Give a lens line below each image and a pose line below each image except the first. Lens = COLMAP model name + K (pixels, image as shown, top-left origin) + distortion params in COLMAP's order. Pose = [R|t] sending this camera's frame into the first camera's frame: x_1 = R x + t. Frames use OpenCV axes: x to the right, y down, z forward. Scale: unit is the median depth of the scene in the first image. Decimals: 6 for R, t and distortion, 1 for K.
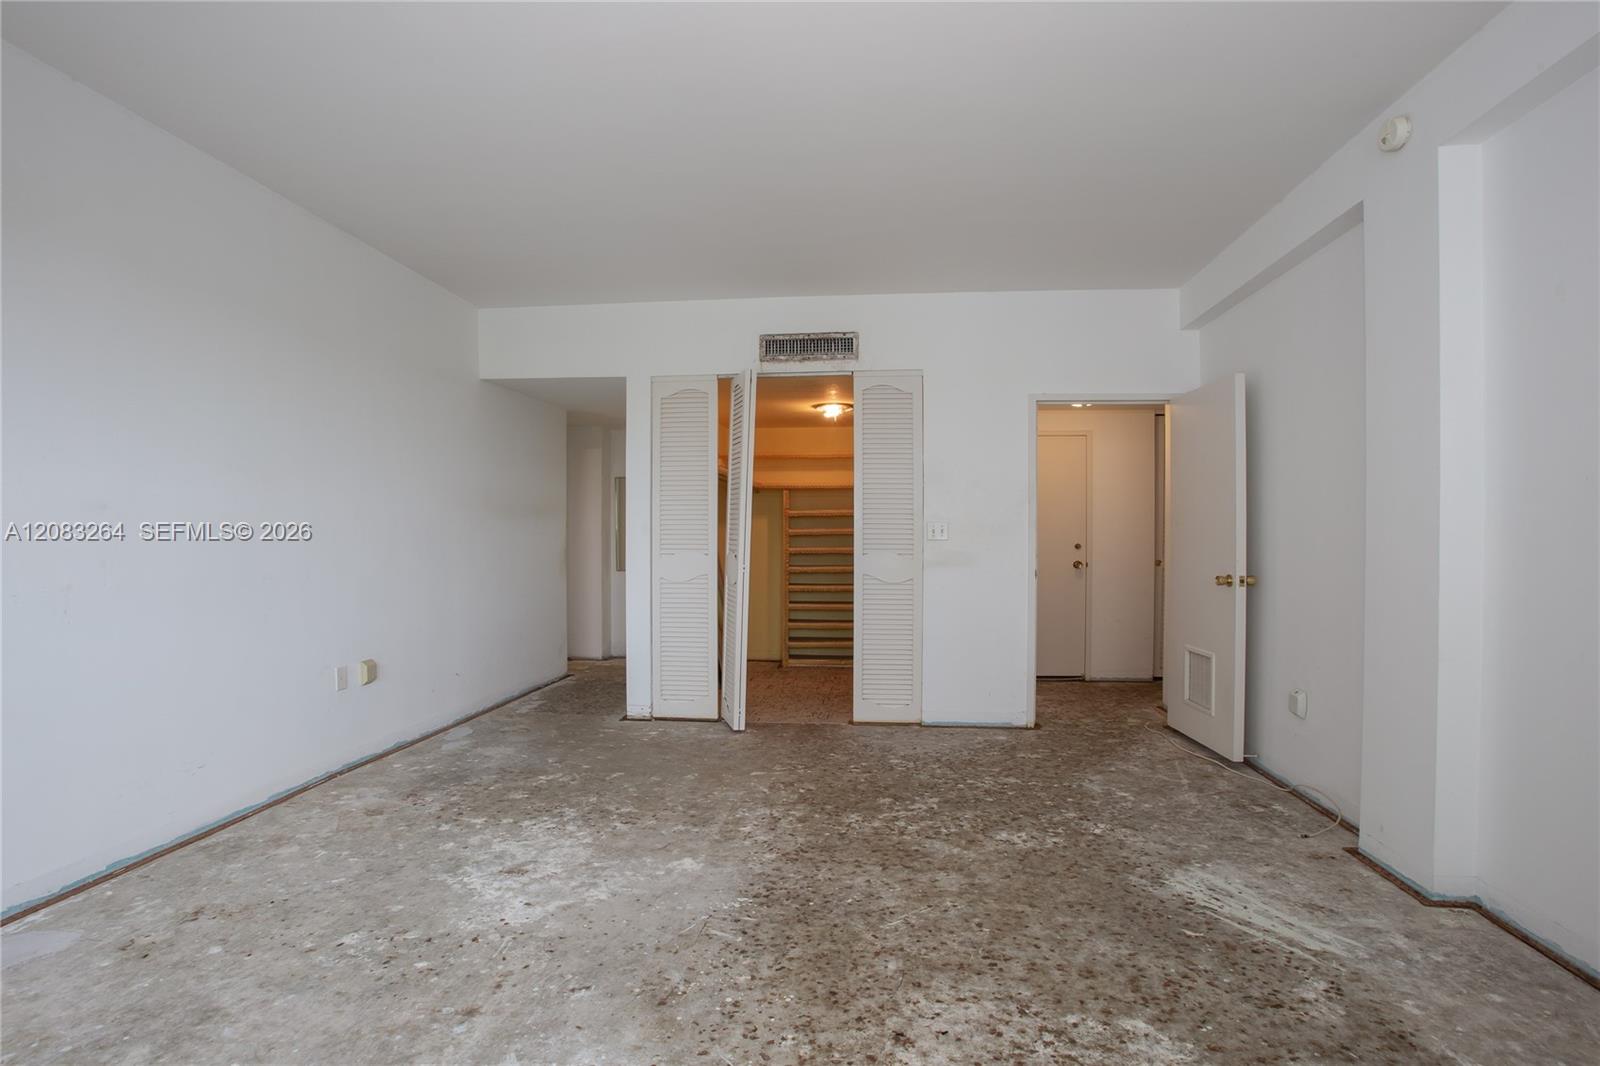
lens RADIAL K [[793.3, 0, 800.0], [0, 793.3, 533.0], [0, 0, 1]] dist [-0.075618, 0.035181]
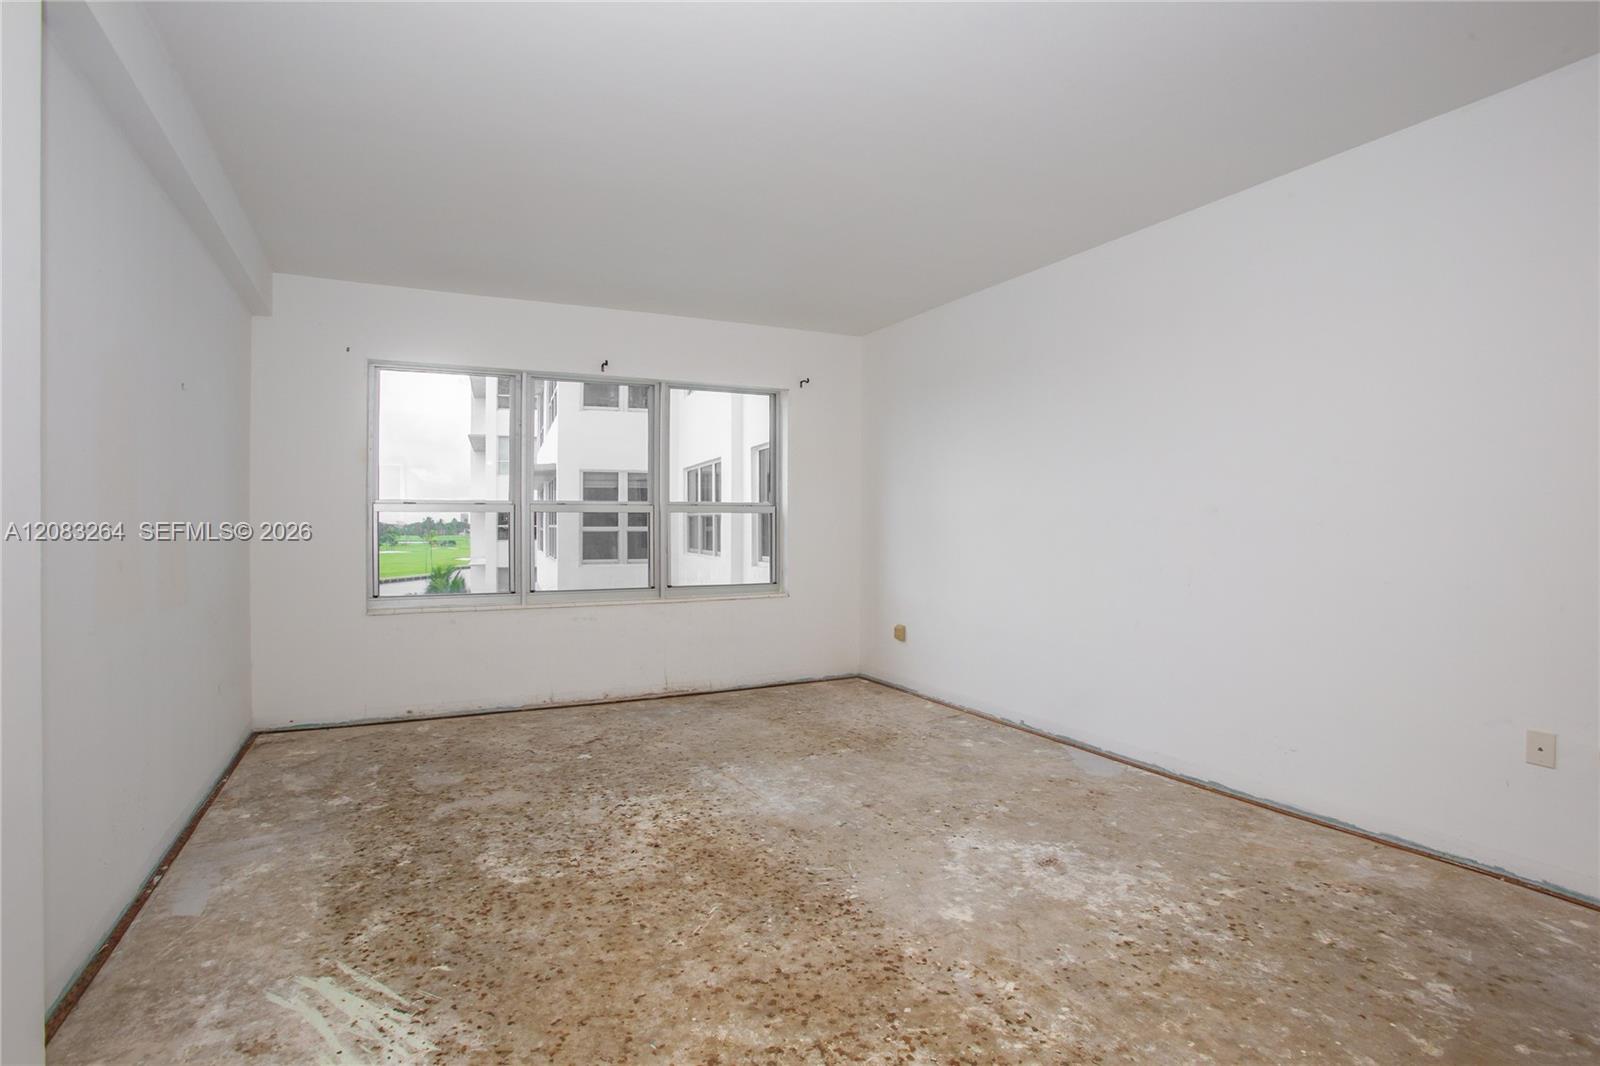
lens RADIAL K [[793.3, 0, 800.0], [0, 793.3, 533.0], [0, 0, 1]] dist [-0.075618, 0.035181]
pose [[-0.815769, 0.003475, -0.578368, 0.675056], [-0.001251, 0.999969, 0.007773, -0.059027], [0.578377, 0.007064, -0.815739, 1.996957]]
